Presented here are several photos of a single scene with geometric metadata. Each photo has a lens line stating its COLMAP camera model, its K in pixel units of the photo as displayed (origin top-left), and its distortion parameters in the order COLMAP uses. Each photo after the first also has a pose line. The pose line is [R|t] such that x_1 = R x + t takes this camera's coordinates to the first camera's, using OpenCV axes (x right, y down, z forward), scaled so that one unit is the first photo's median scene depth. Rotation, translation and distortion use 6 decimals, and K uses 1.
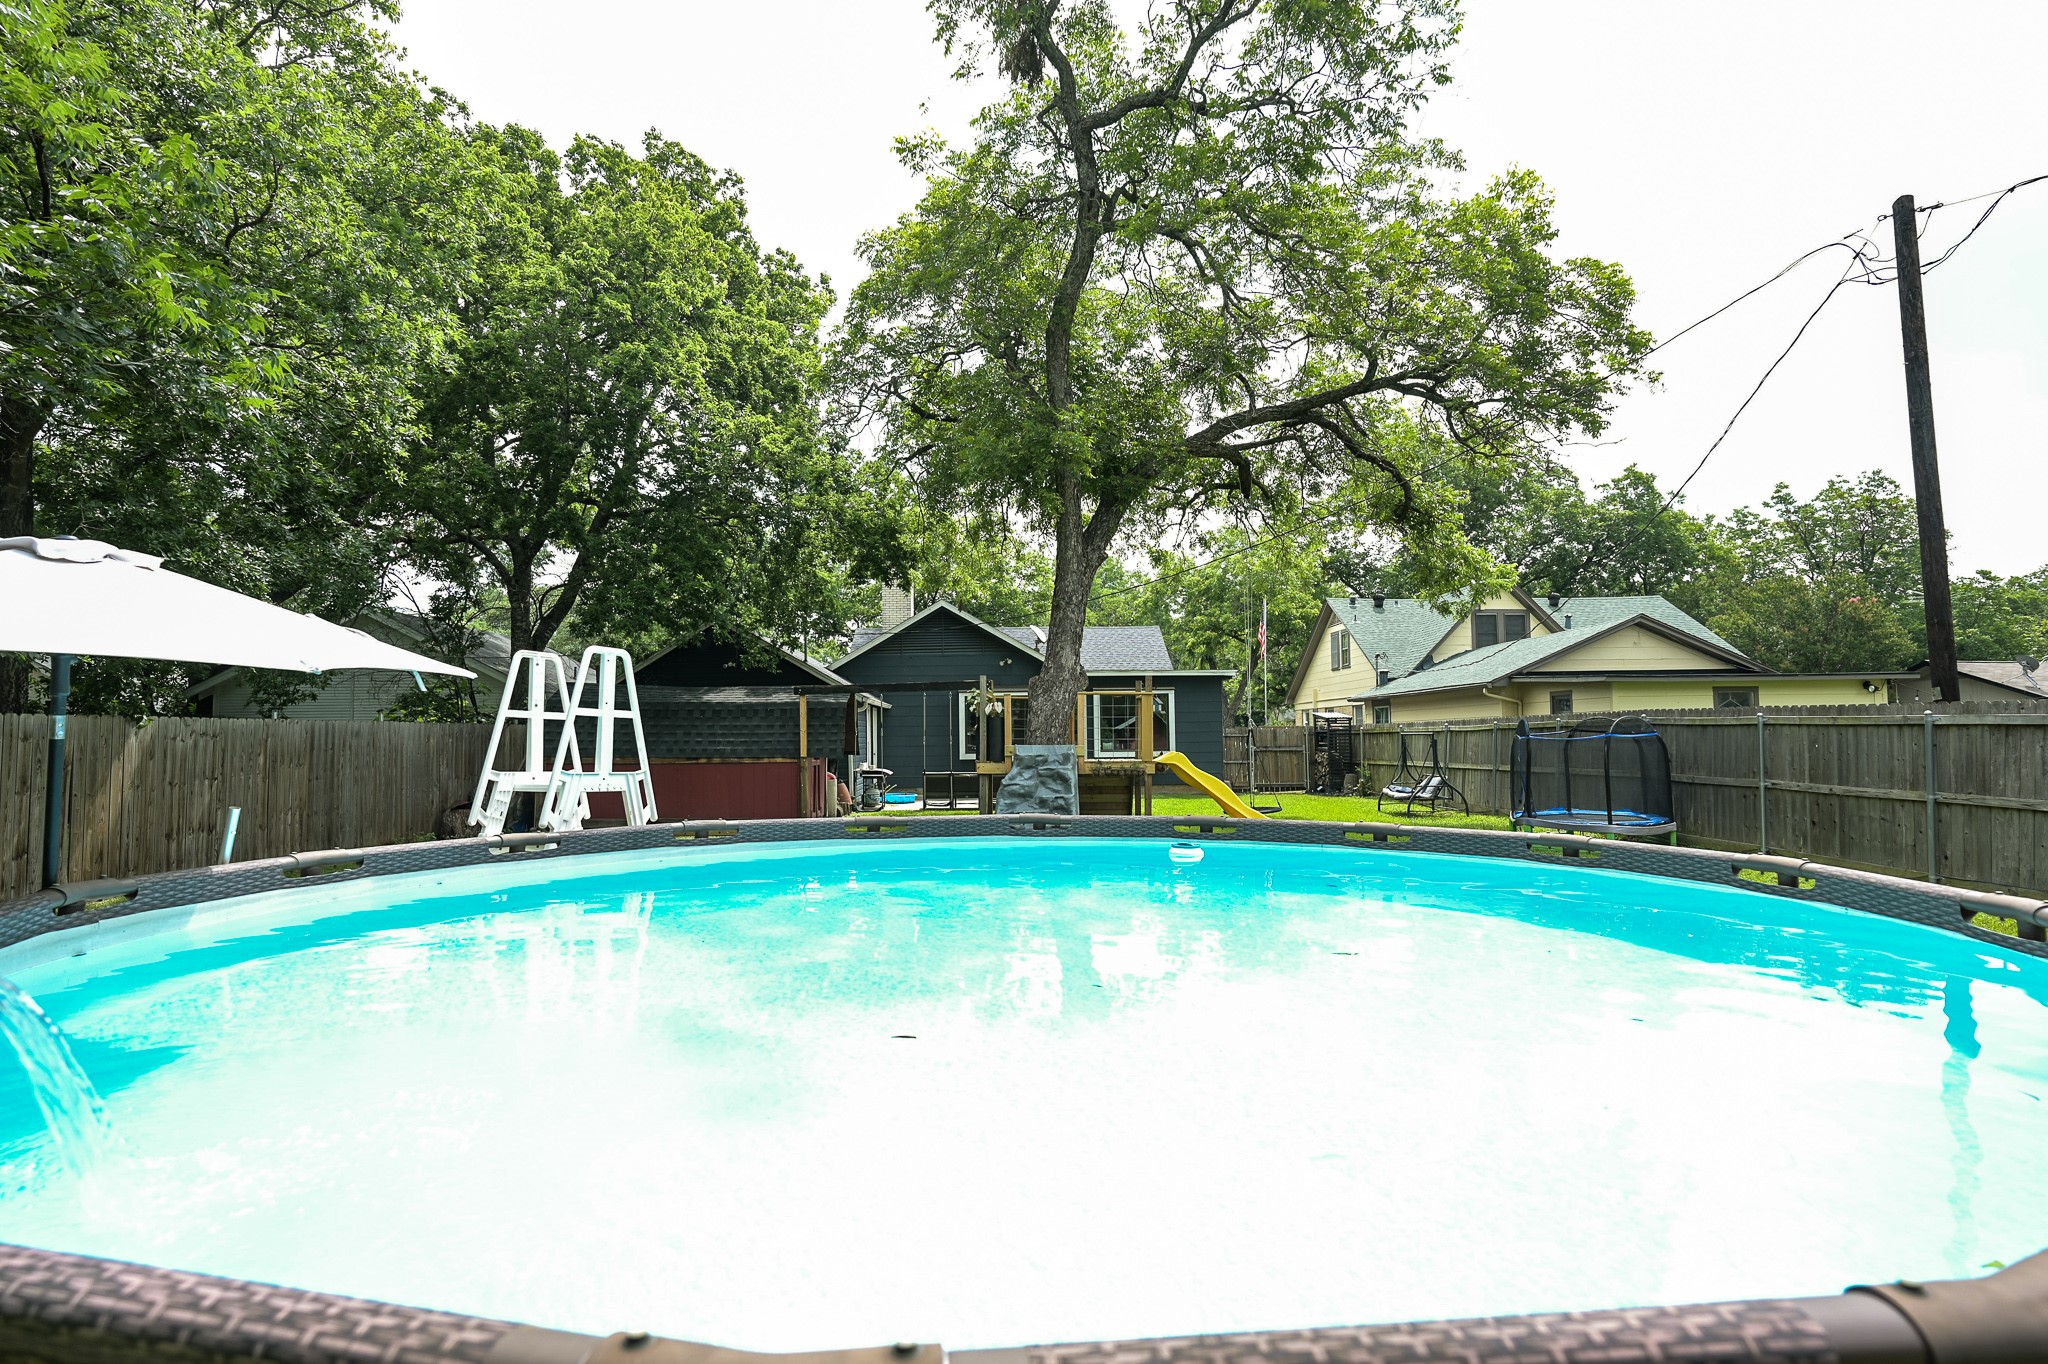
lens RADIAL K [[1044.3, 0, 1025.0], [0, 1044.3, 685.7], [0, 0, 1]] dist [-0.006543, 0.002751]
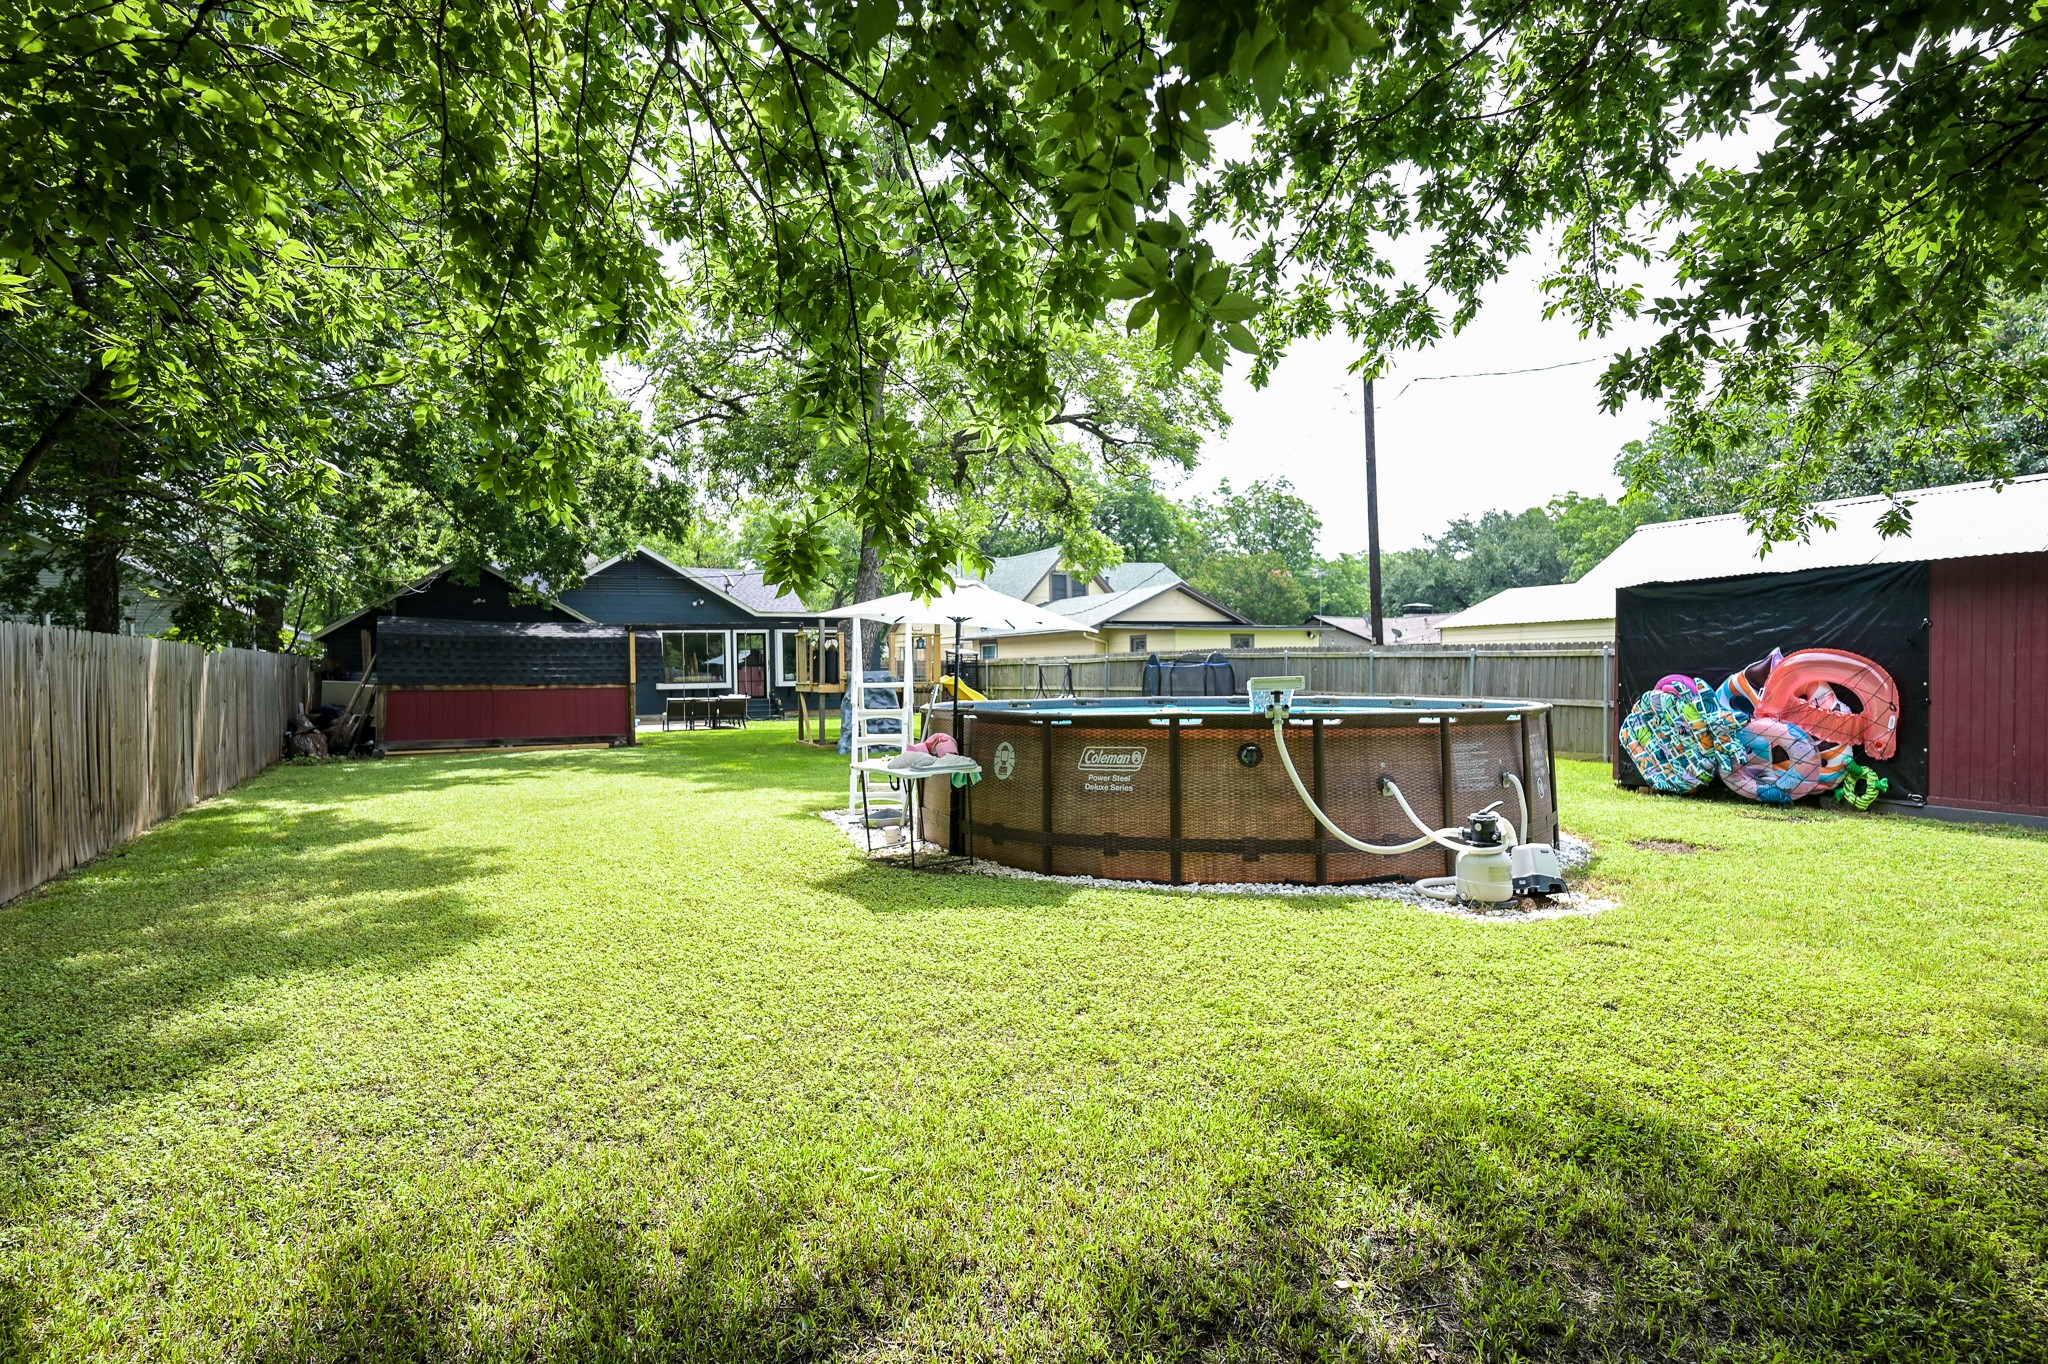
lens RADIAL K [[1044.3, 0, 1023.3], [0, 1044.3, 674.4], [0, 0, 1]] dist [-0.006543, 0.002751]
pose [[0.892353, -0.004265, 0.451317, -0.295589], [-0.018030, 0.998820, 0.045089, -0.003304], [-0.450977, -0.048372, 0.891224, -0.222032]]
